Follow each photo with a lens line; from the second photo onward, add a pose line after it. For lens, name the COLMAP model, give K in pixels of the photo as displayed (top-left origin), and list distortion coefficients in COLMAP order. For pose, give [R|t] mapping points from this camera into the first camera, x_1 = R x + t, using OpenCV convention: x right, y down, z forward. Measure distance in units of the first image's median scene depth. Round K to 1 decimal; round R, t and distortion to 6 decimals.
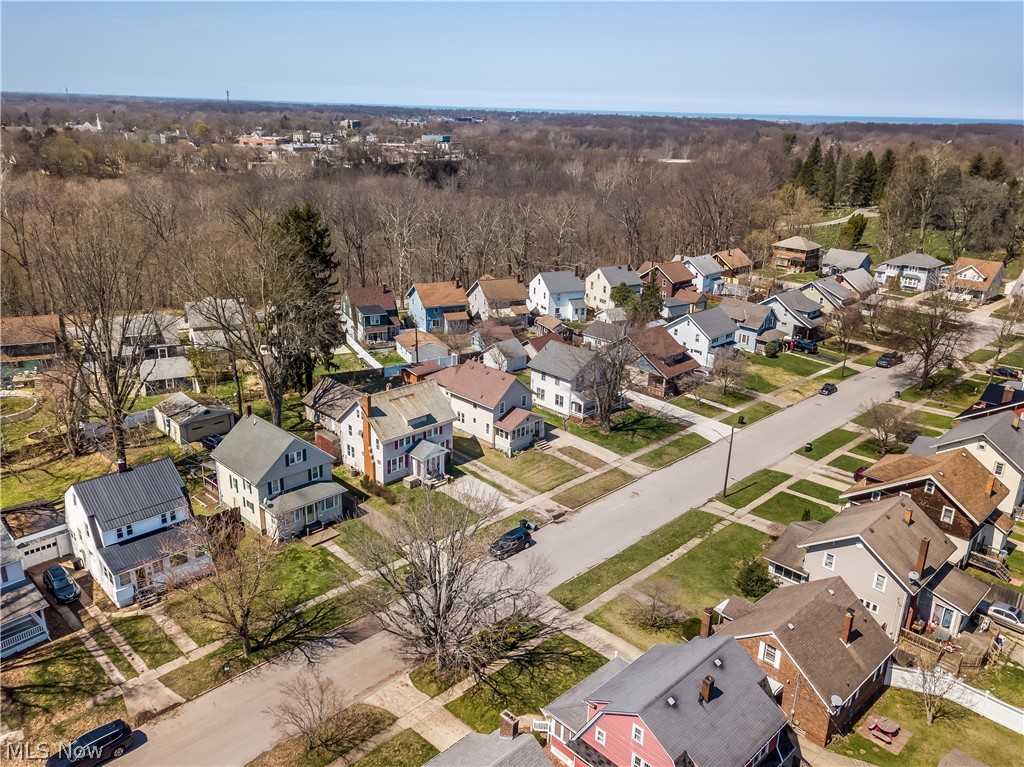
lens RADIAL K [[796.5, 0, 511.5], [0, 796.5, 359.2], [0, 0, 1]] dist [0.067809, -0.001133]
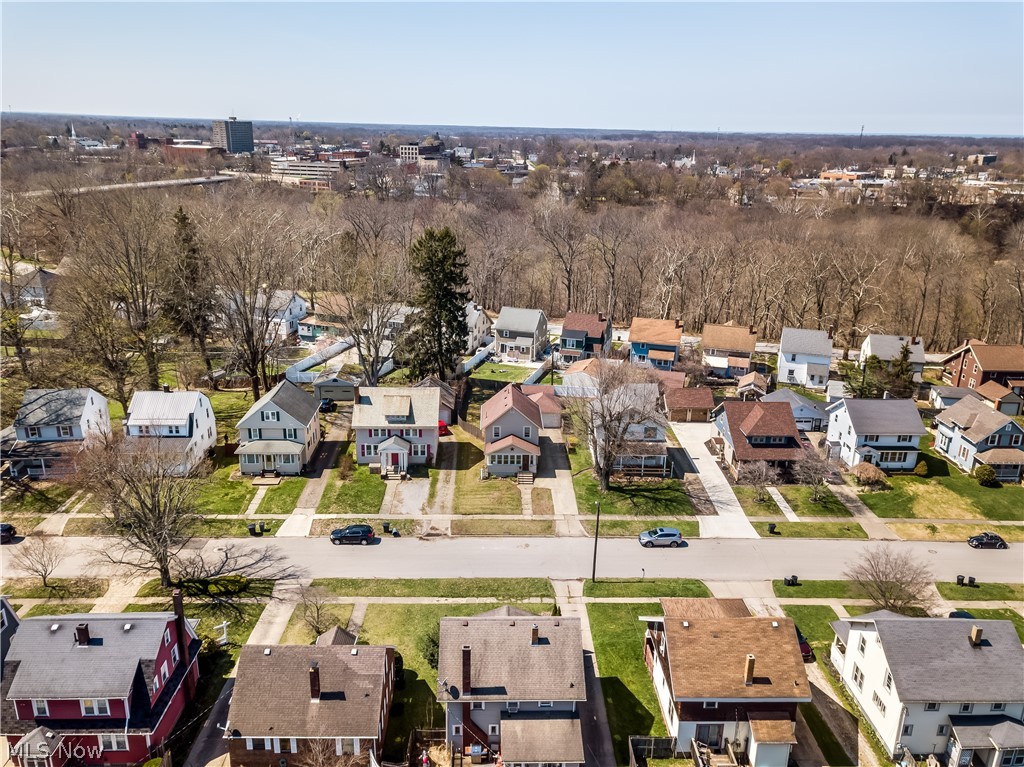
lens RADIAL K [[789.5, 0, 512.0], [0, 789.5, 383.5], [0, 0, 1]] dist [0.035001, 0.001560]
pose [[0.728116, 0.201855, -0.655059, 0.632126], [-0.207165, 0.975769, 0.070411, -0.073400], [0.653399, 0.084438, 0.752290, 0.229811]]
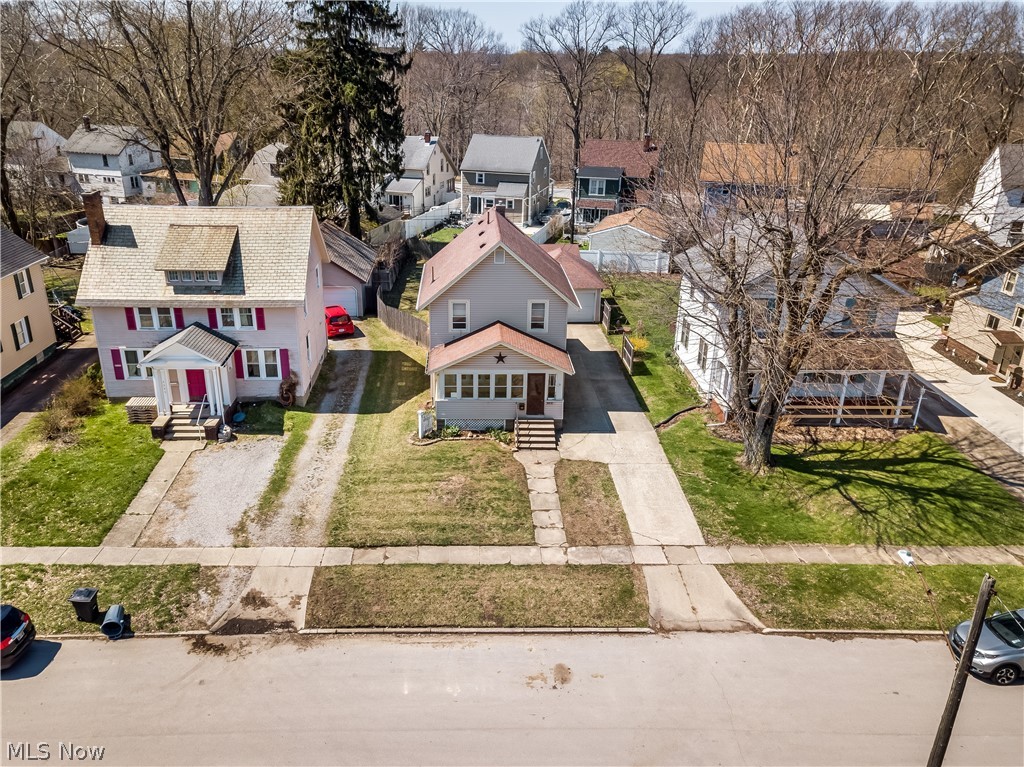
lens RADIAL K [[805.9, 0, 473.7], [0, 805.9, 386.3], [0, 0, 1]] dist [0.037401, 0.004324]
pose [[0.720333, 0.244435, -0.649132, 0.252490], [-0.198586, 0.969351, 0.144647, 0.034193], [0.664593, 0.024714, 0.746797, 0.677034]]
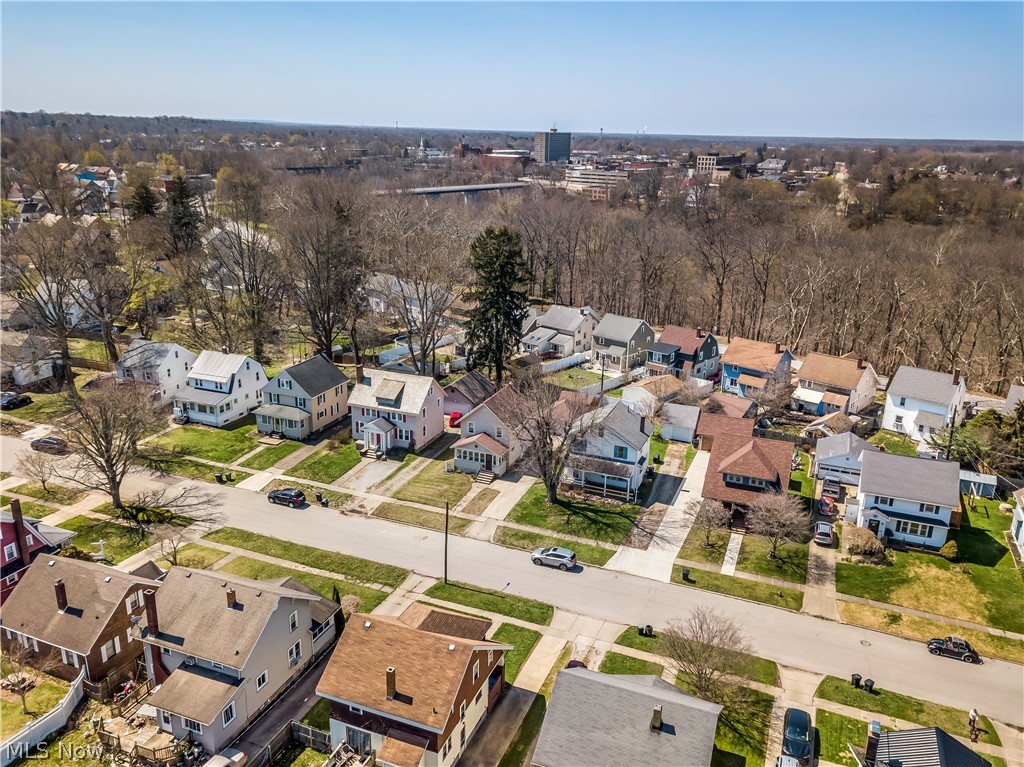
lens RADIAL K [[791.5, 0, 512.0], [0, 791.5, 383.5], [0, 0, 1]] dist [0.029963, -0.000326]
pose [[0.394155, 0.263419, -0.880484, 0.859558], [-0.286957, 0.945420, 0.154388, -0.160063], [0.873096, 0.191808, 0.448232, 0.553231]]
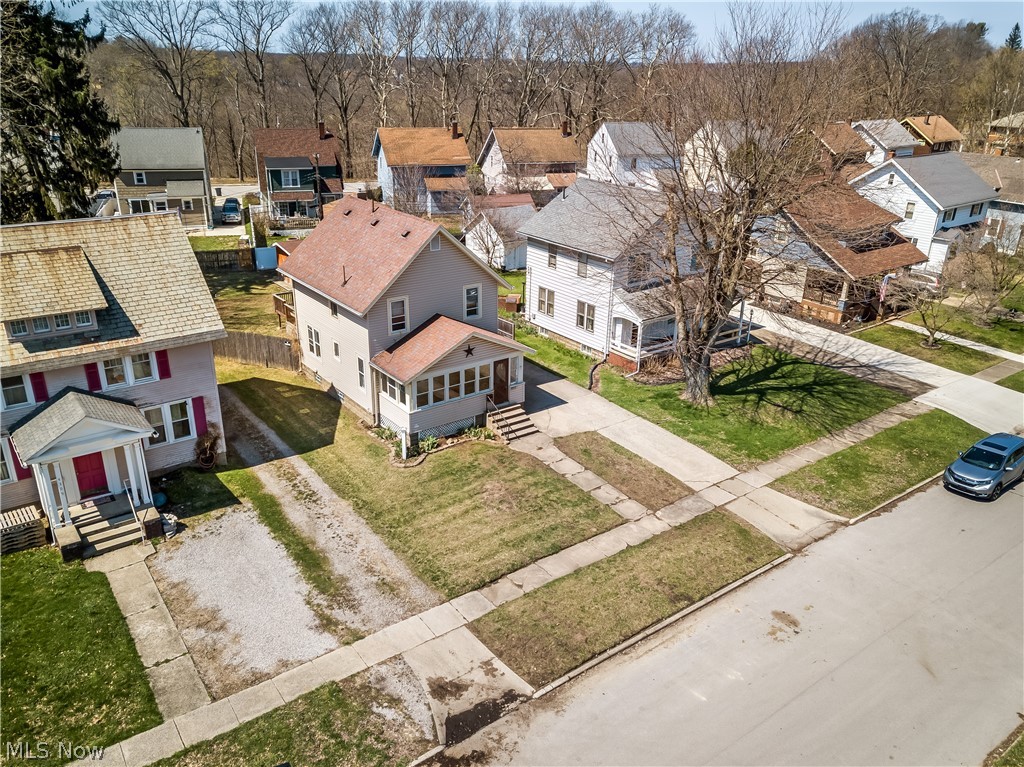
lens RADIAL K [[789.5, 0, 512.0], [0, 789.5, 383.5], [0, 0, 1]] dist [0.035001, 0.001560]
pose [[0.990778, 0.044957, -0.127819, 0.080820], [-0.034810, 0.996143, 0.080545, 0.058743], [0.130948, -0.075353, 0.988521, 0.631371]]
